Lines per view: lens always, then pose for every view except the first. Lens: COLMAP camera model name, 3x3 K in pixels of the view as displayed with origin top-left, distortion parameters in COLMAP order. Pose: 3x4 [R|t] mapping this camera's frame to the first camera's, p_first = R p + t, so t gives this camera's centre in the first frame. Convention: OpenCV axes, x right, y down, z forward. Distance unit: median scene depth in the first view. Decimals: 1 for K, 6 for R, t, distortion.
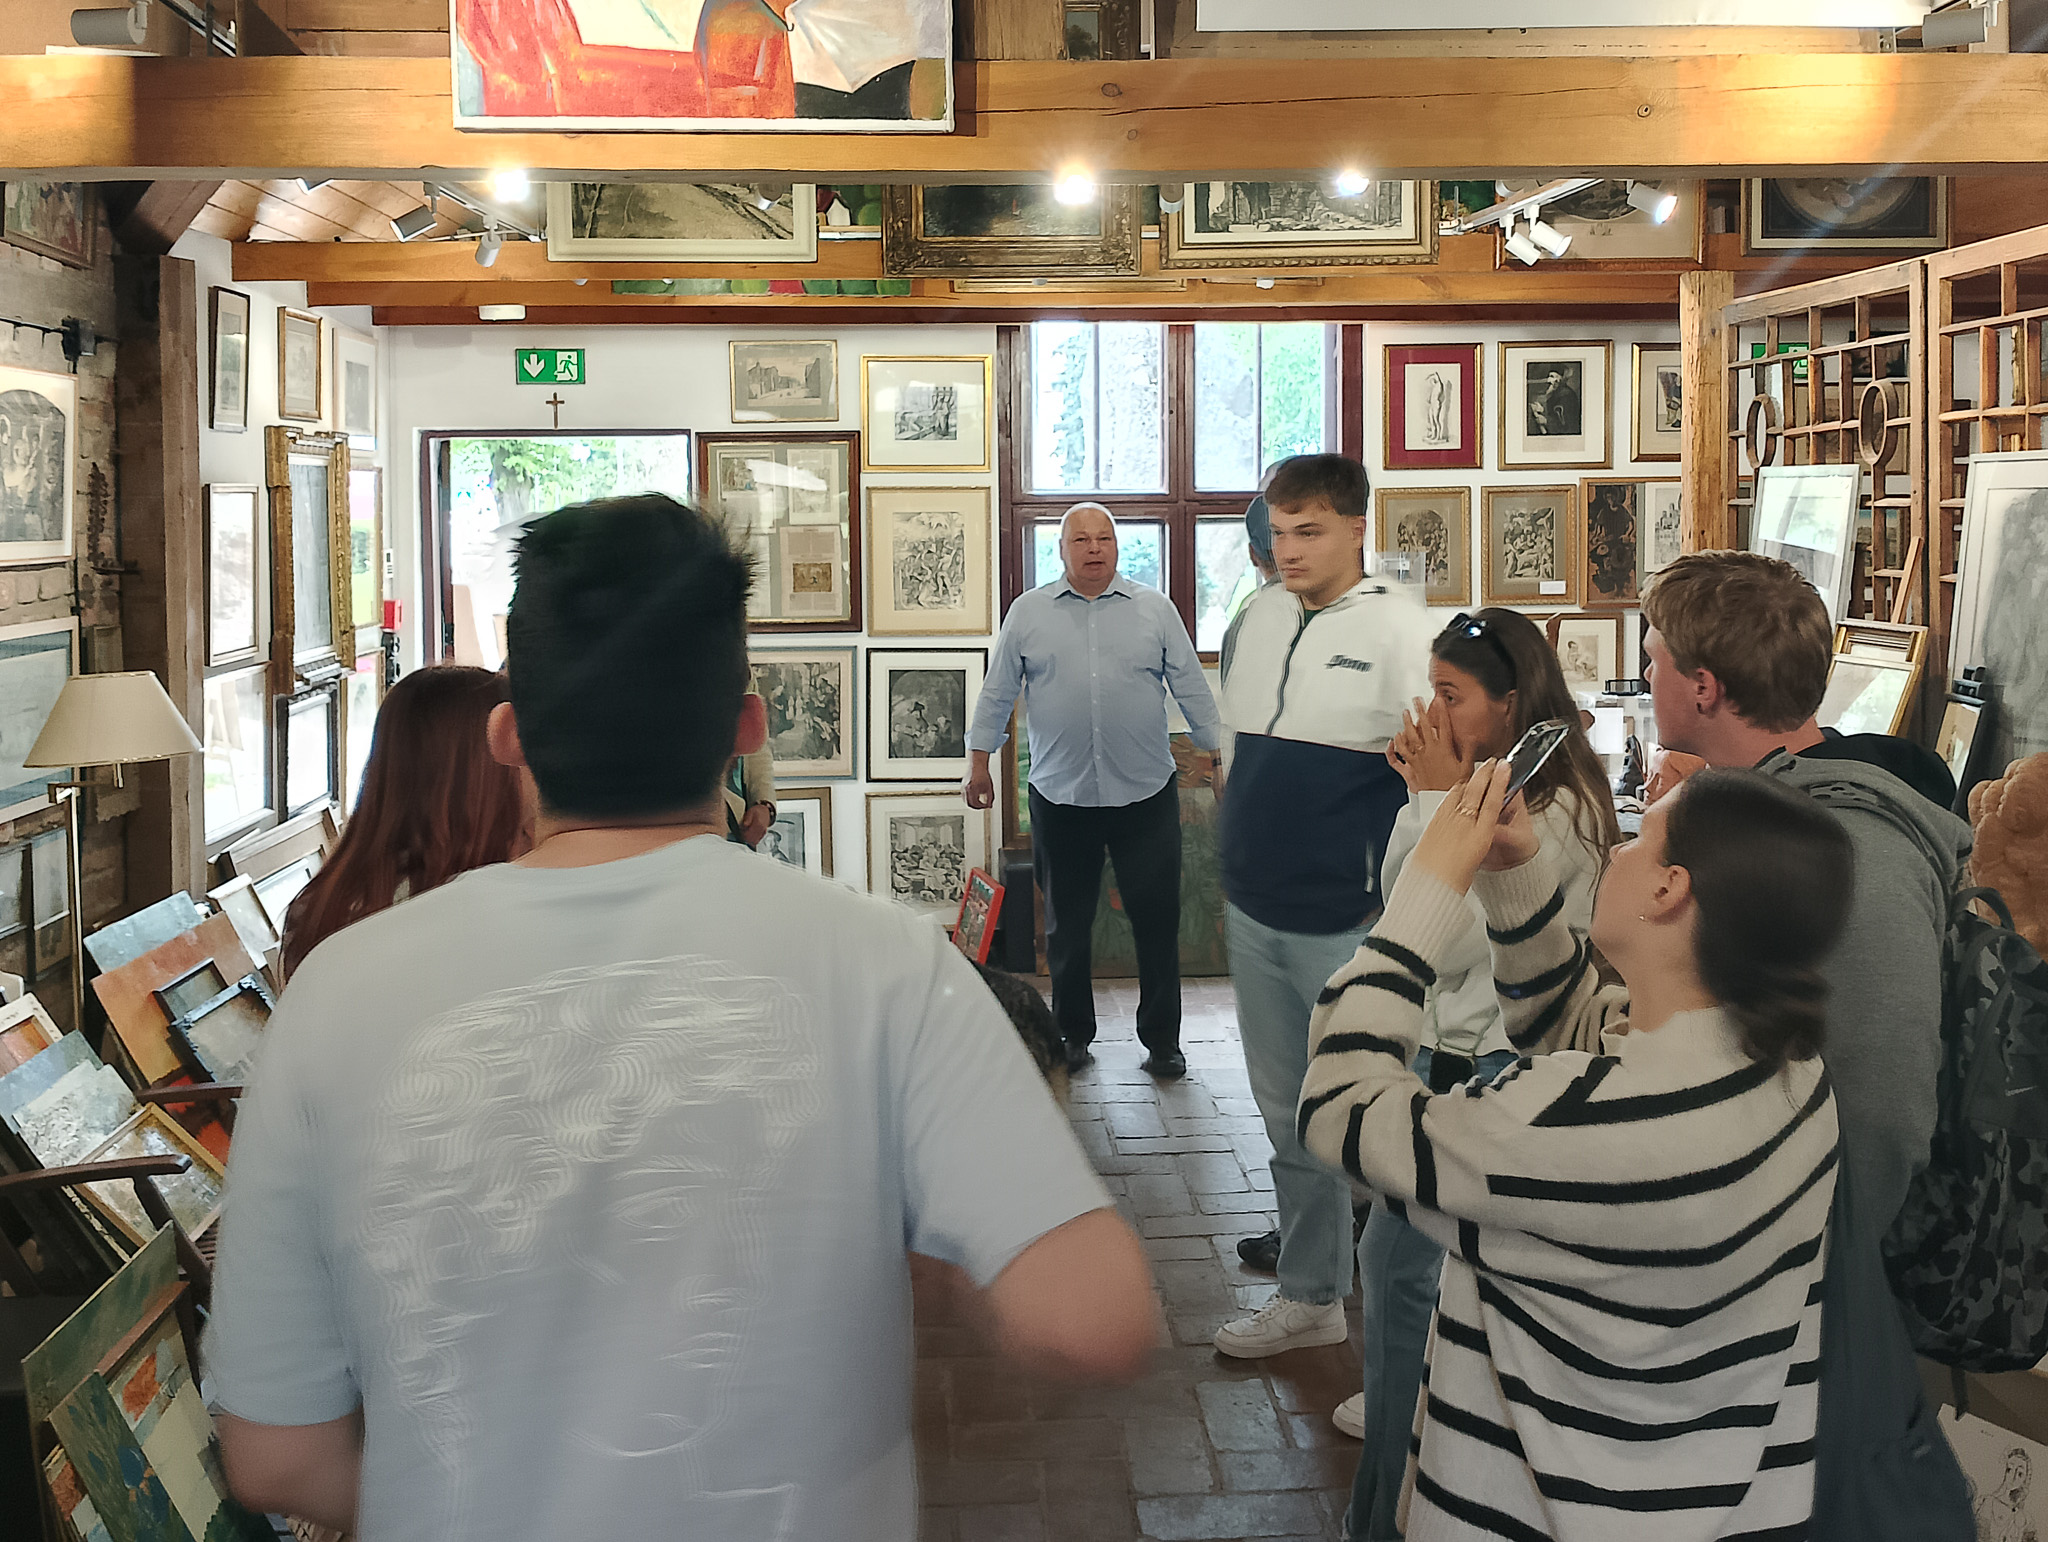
lens RADIAL K [[2037.0, 0, 1033.9], [0, 2037.0, 591.5], [0, 0, 1]] dist [0.150255, -0.386707]
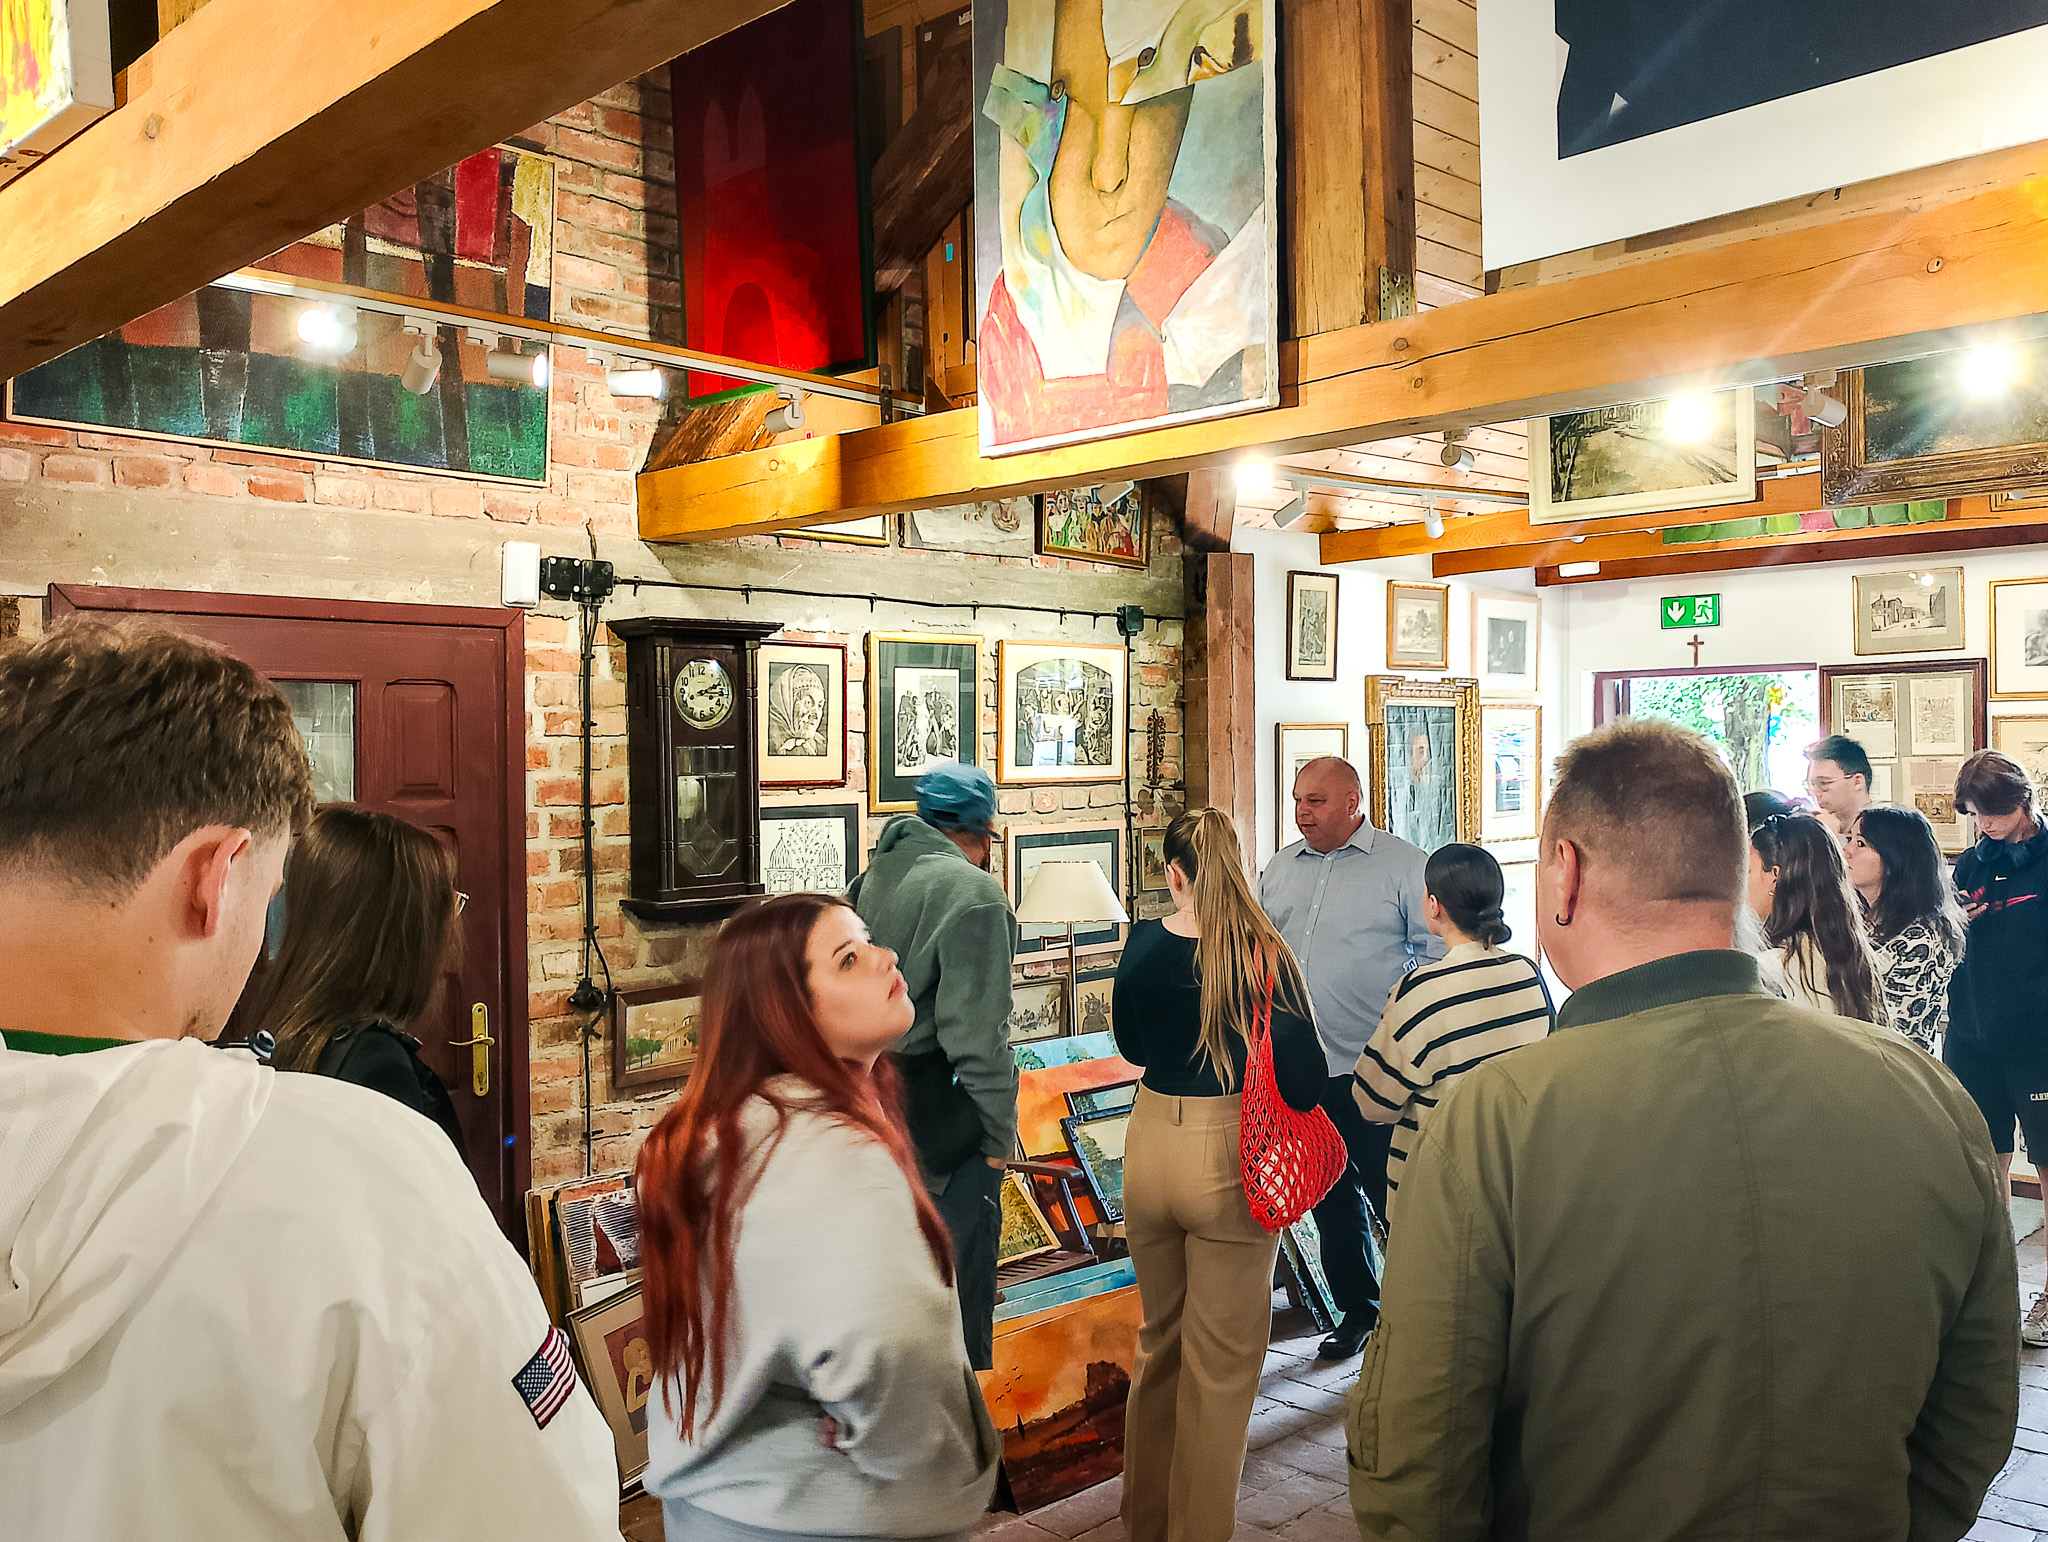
lens RADIAL K [[1780.2, 0, 1119.6], [0, 1780.2, 772.1], [0, 0, 1]] dist [0.141692, -0.359886]
pose [[0.686656, 0.010113, -0.726912, 0.256350], [-0.026487, 0.999587, -0.011113, -0.004127], [0.726500, 0.026885, 0.686640, 0.111515]]
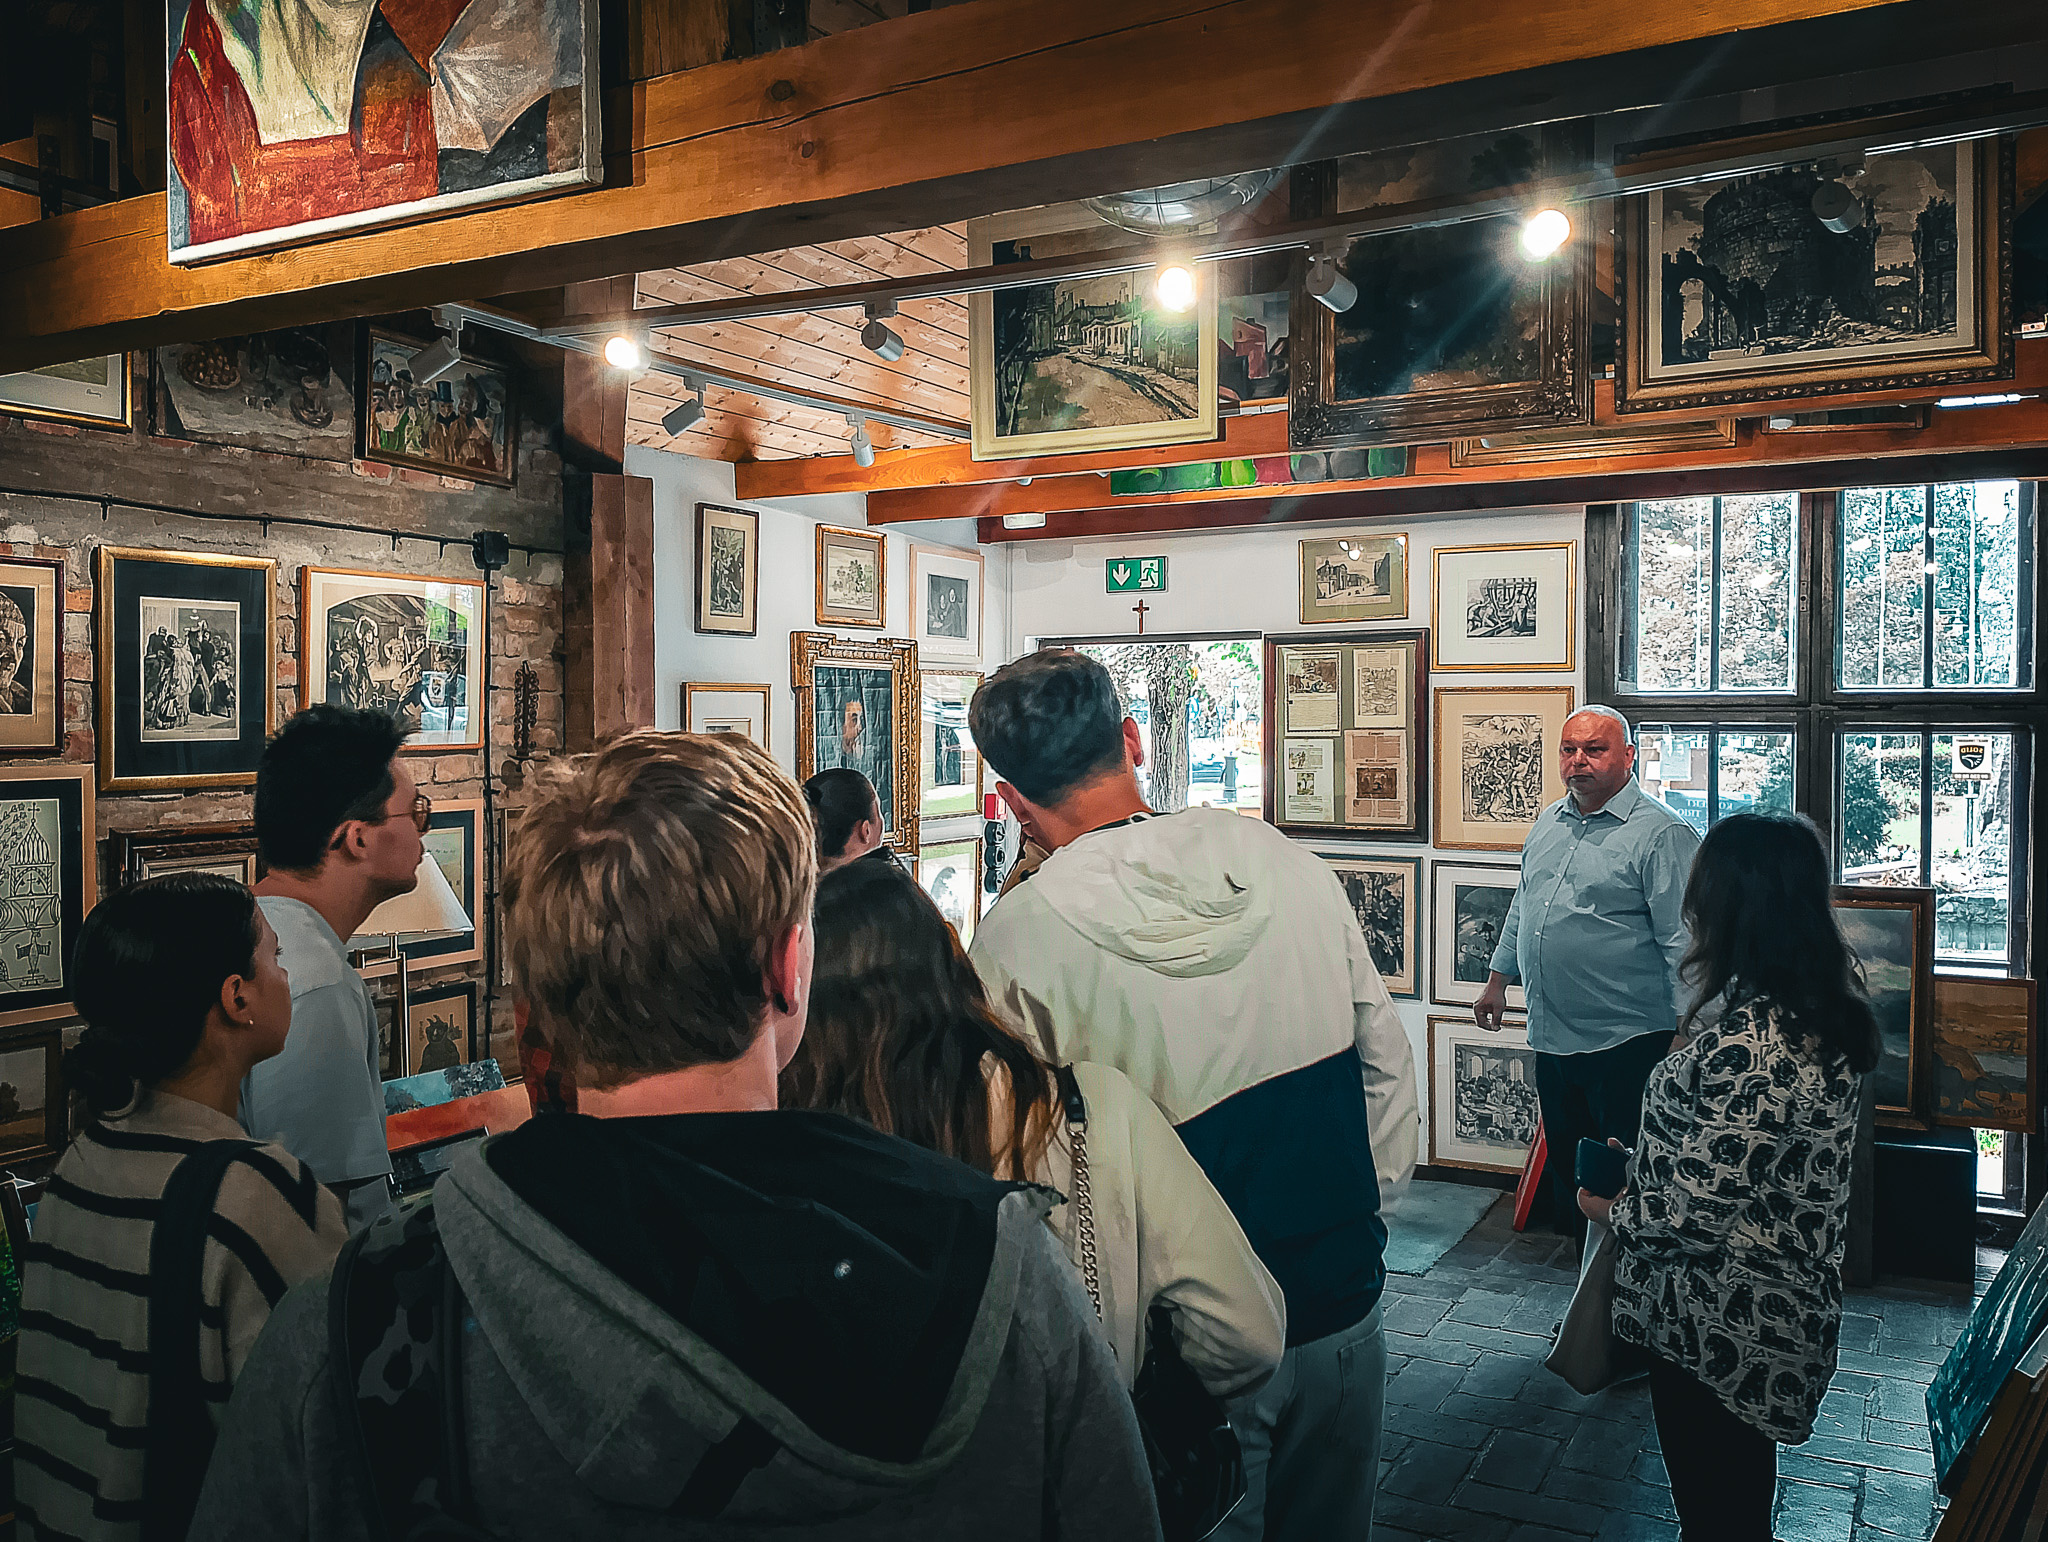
lens RADIAL K [[1709.8, 0, 1024.0], [0, 1709.8, 771.0], [0, 0, 1]] dist [0.099587, -0.205892]
pose [[0.848220, 0.025363, -0.529037, 0.176775], [-0.030592, 0.999531, -0.001130, -0.006672], [0.528761, 0.017143, 0.848598, 0.230586]]
